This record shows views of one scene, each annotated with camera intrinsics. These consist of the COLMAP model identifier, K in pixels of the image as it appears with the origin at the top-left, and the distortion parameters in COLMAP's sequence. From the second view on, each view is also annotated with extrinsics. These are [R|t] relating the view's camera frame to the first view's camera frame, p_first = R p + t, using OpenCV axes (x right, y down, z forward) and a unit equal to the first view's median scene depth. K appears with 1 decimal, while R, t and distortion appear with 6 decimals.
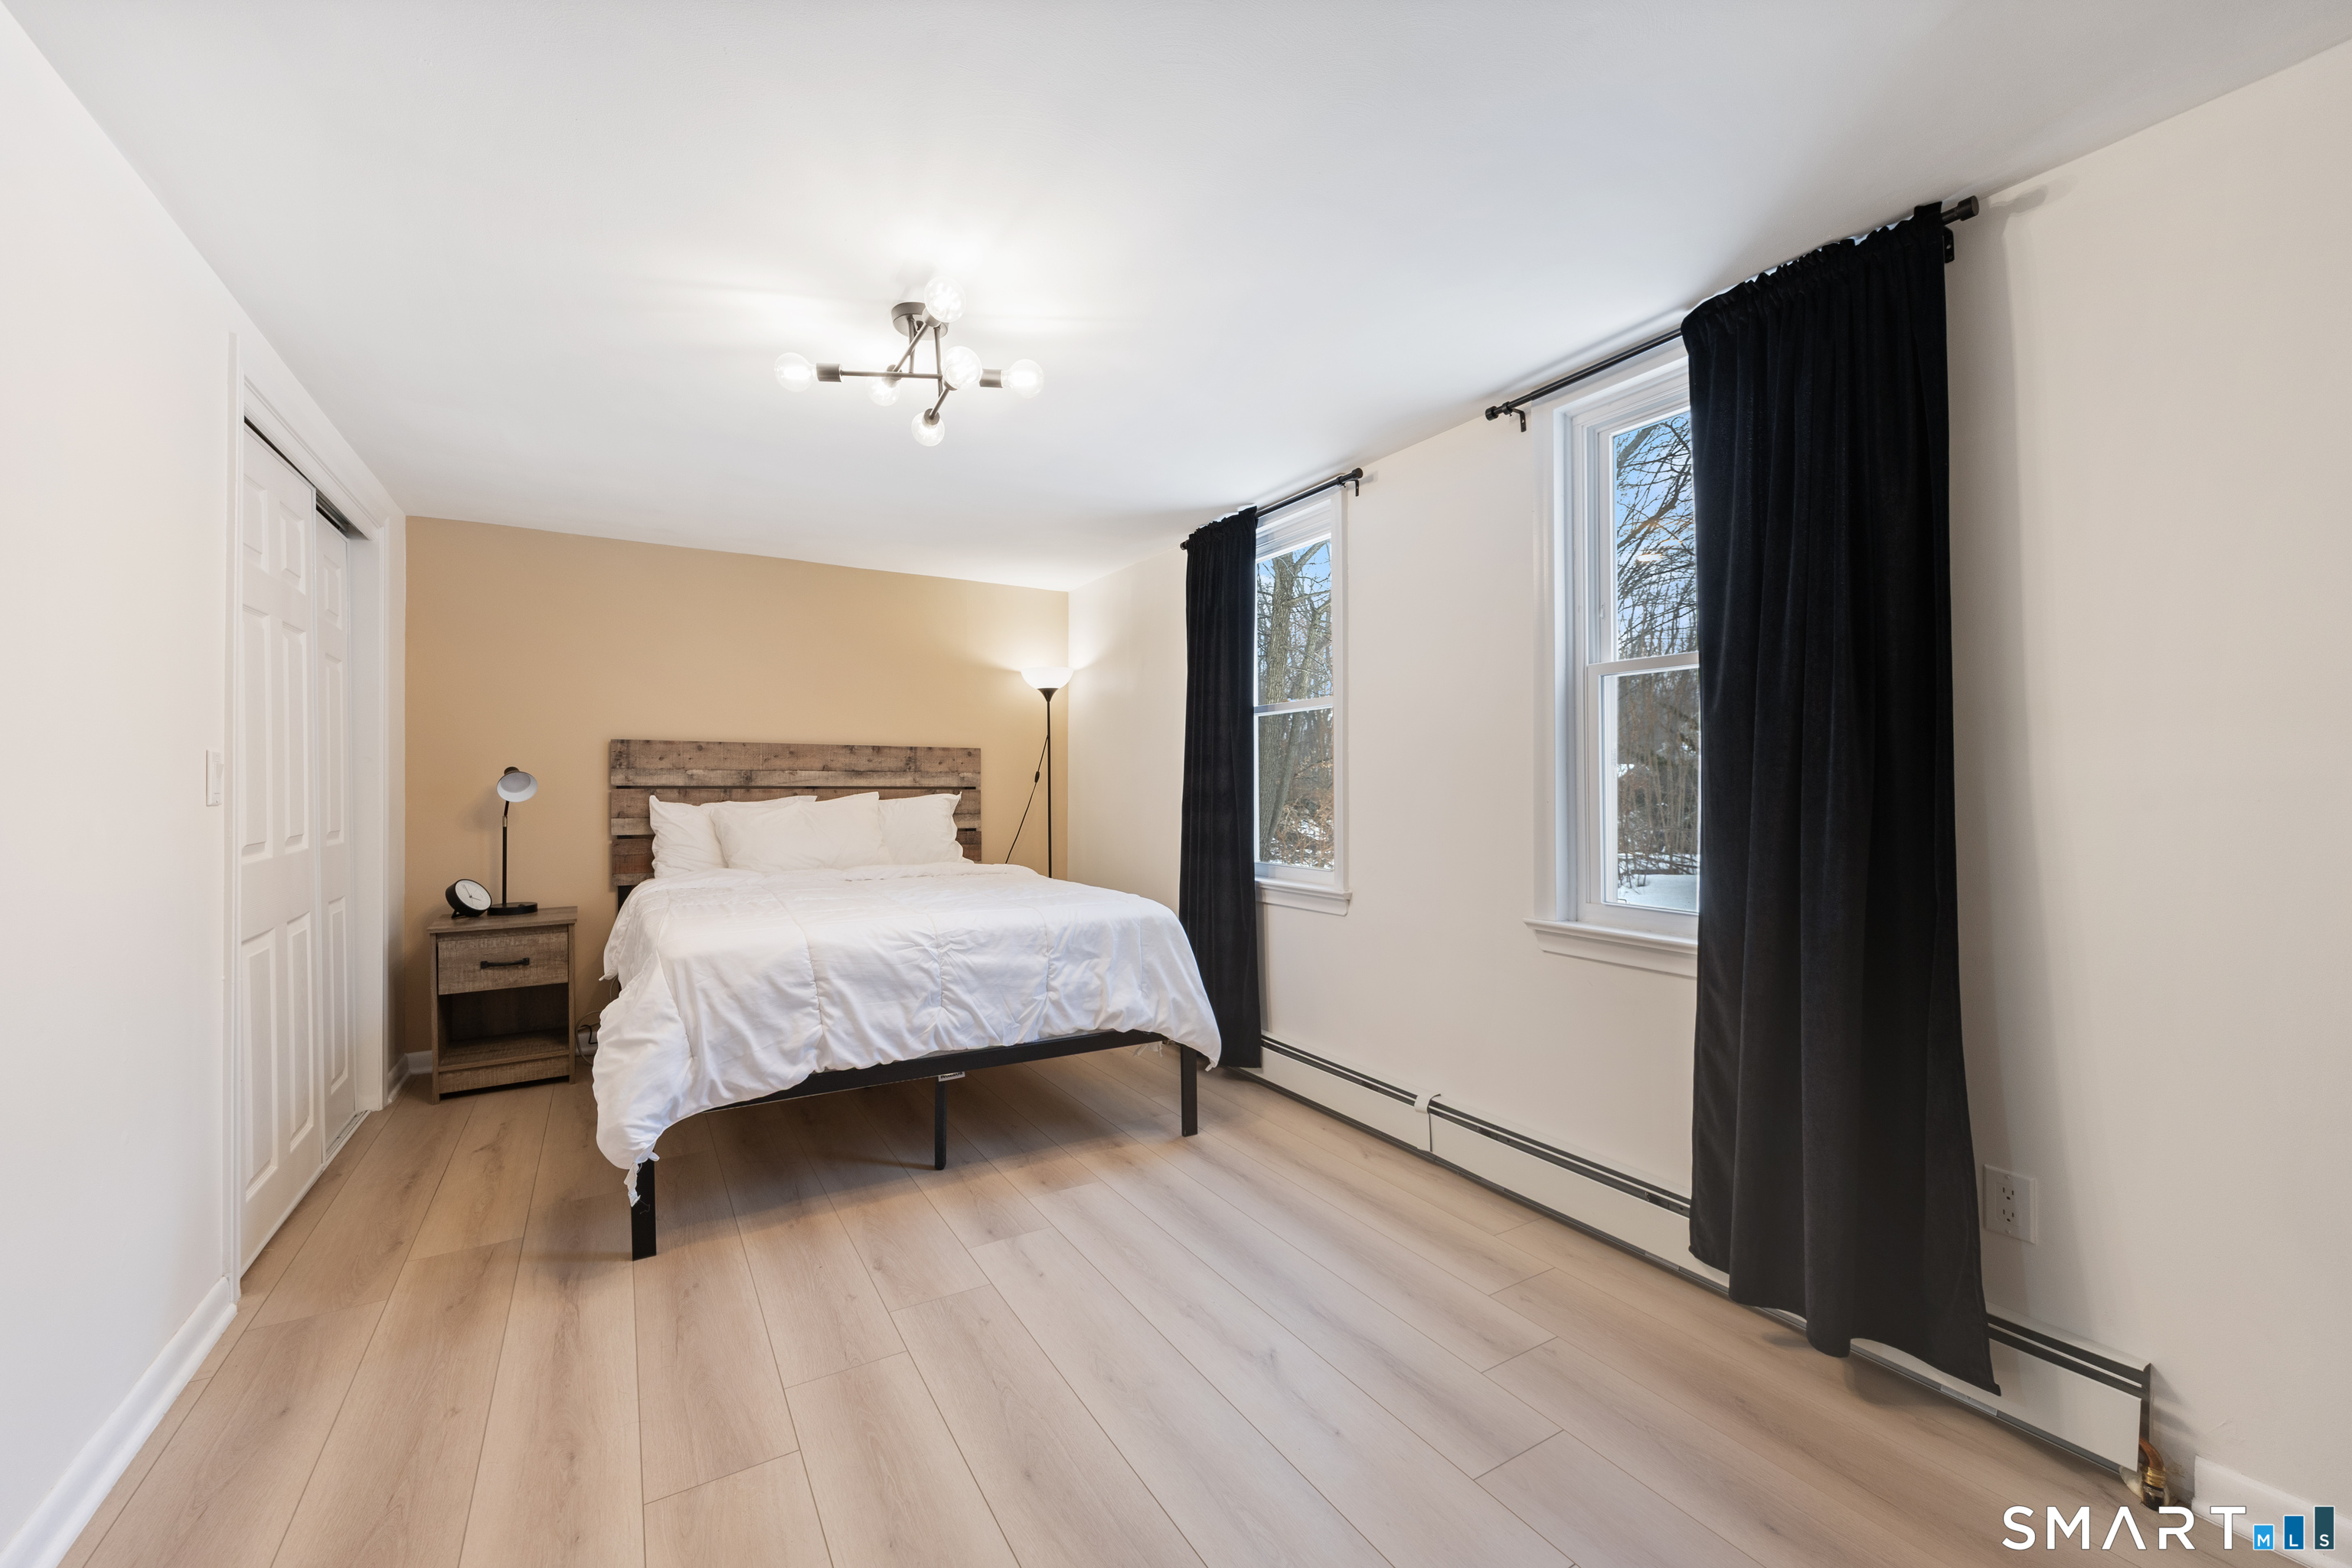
lens RADIAL K [[924.4, 0, 1176.0], [0, 924.4, 784.0], [0, 0, 1]] dist [0.000658, 0.000144]
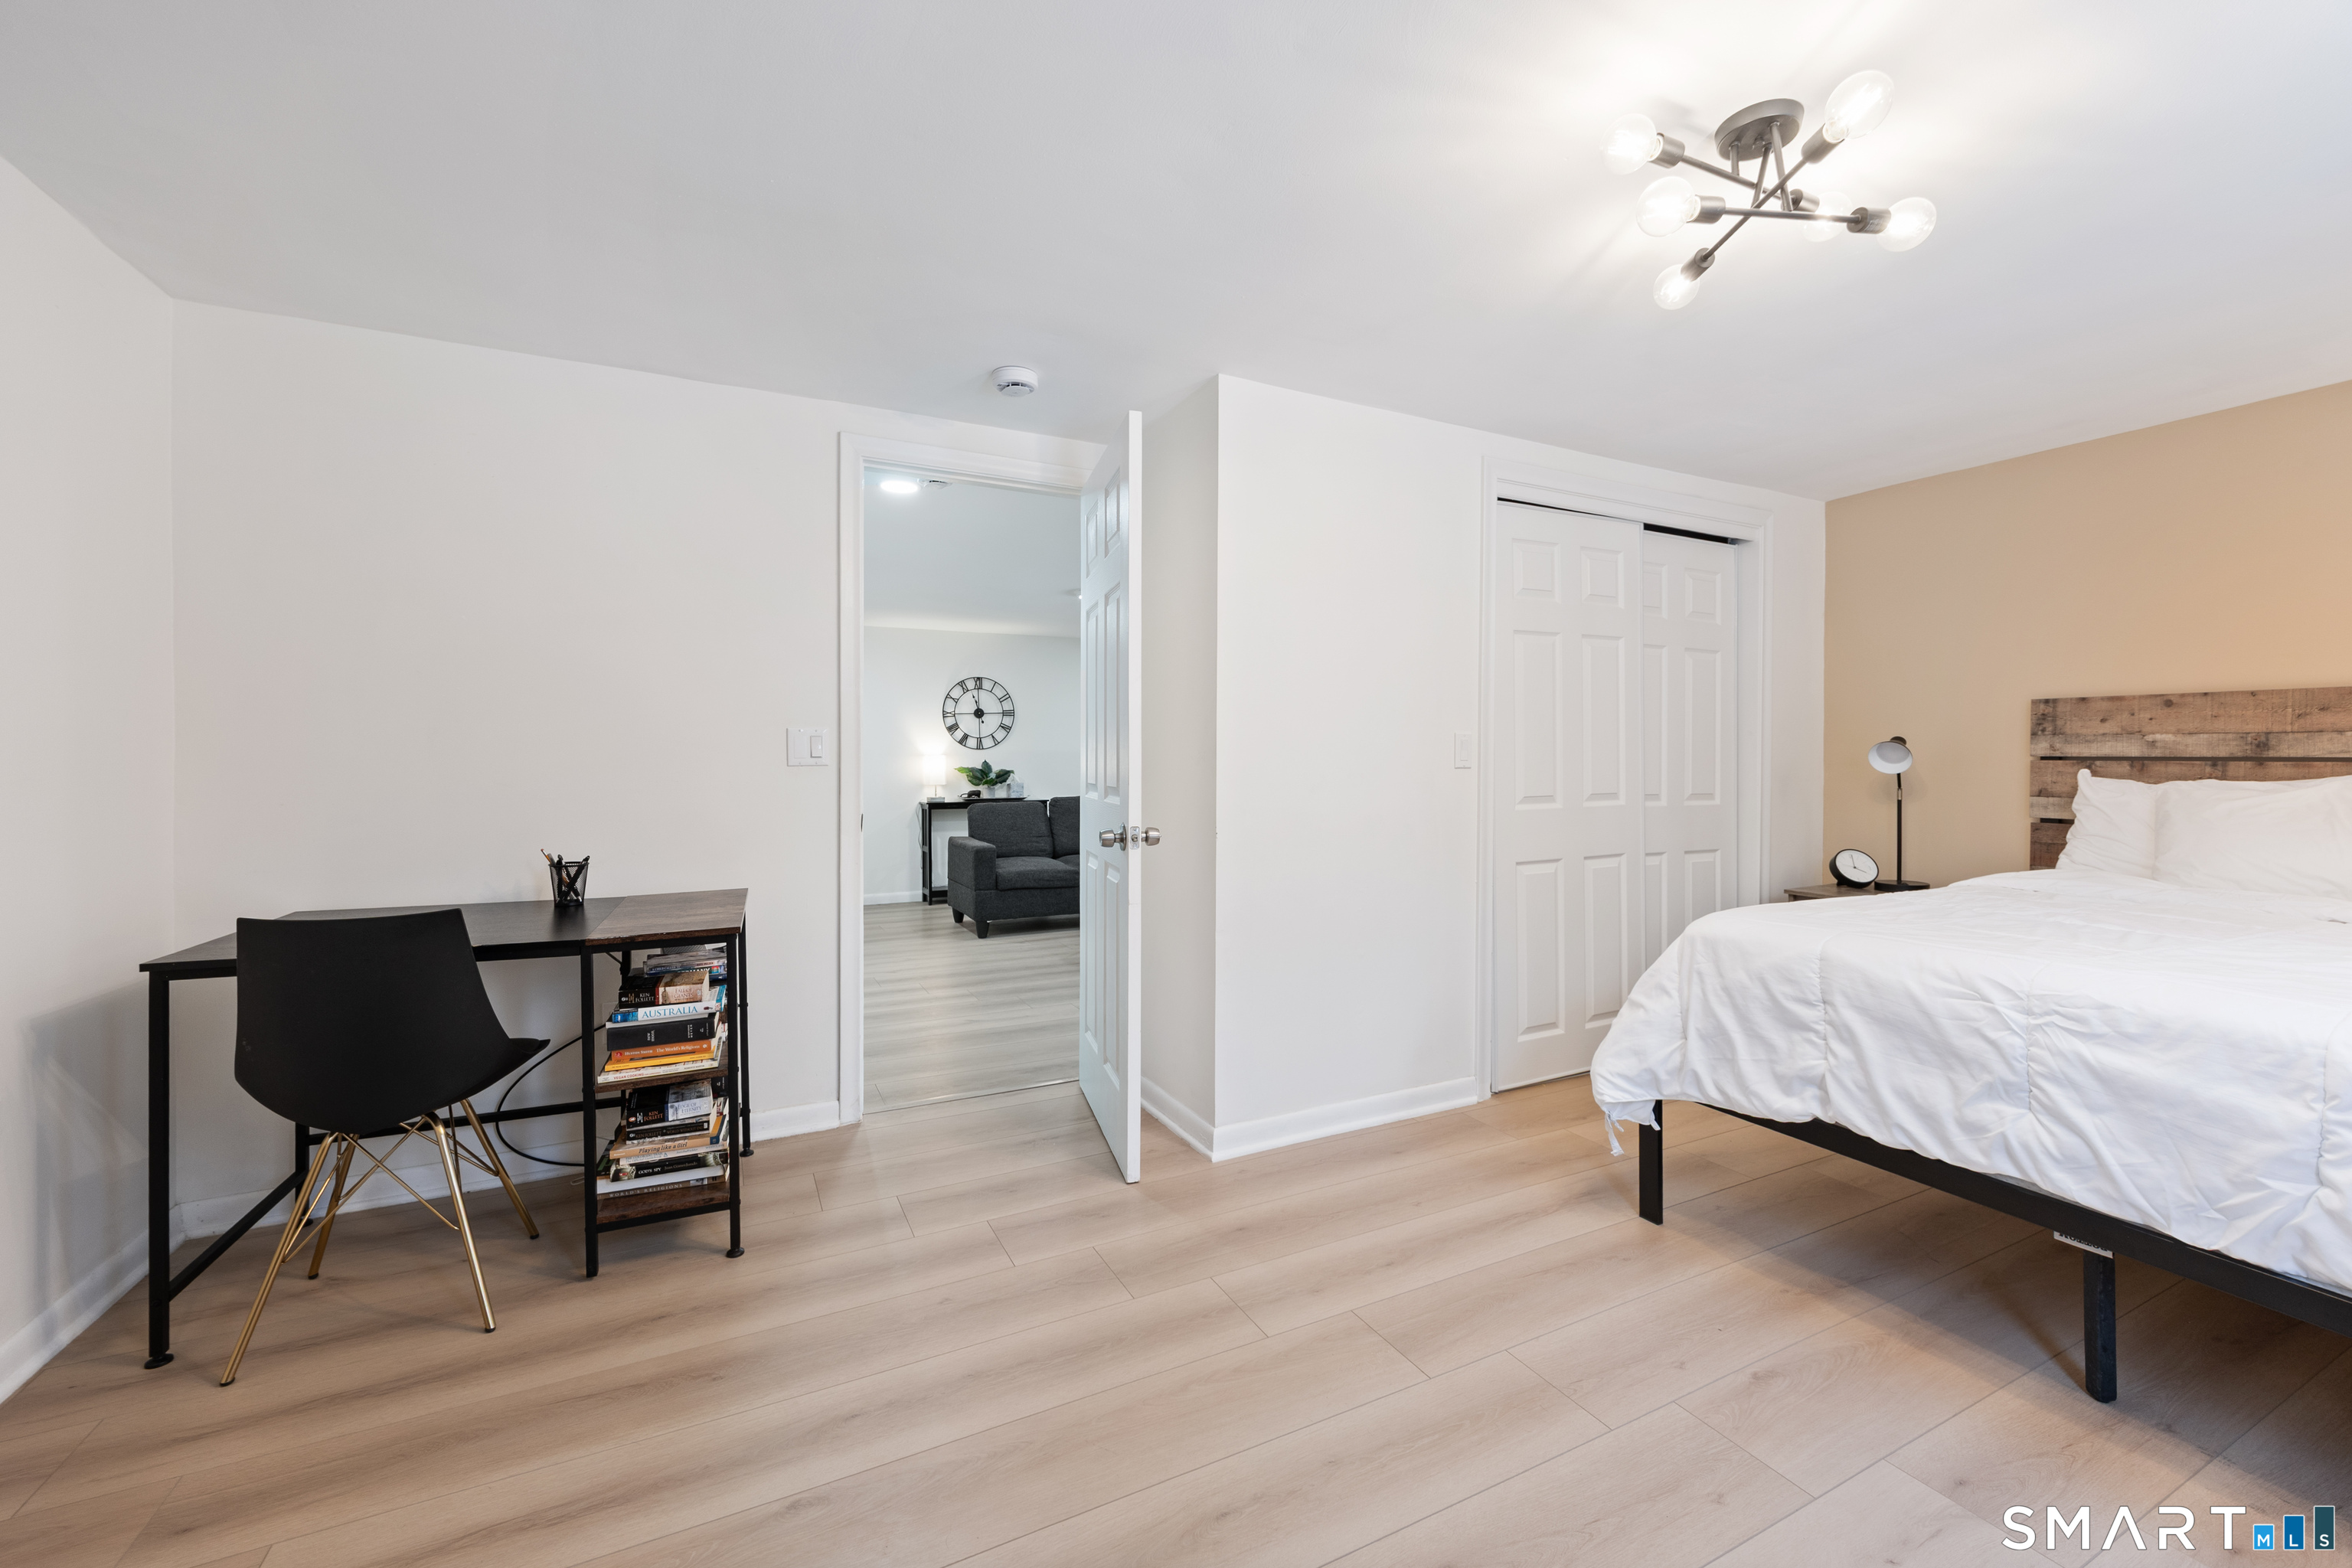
lens RADIAL K [[937.9, 0, 1177.6], [0, 937.9, 751.0], [0, 0, 1]] dist [0.000332, 0.000075]
pose [[-0.083202, -0.006938, -0.996509, 0.417405], [-0.000084, 0.999976, -0.006955, 0.004261], [0.996533, -0.000495, -0.083200, 0.480791]]
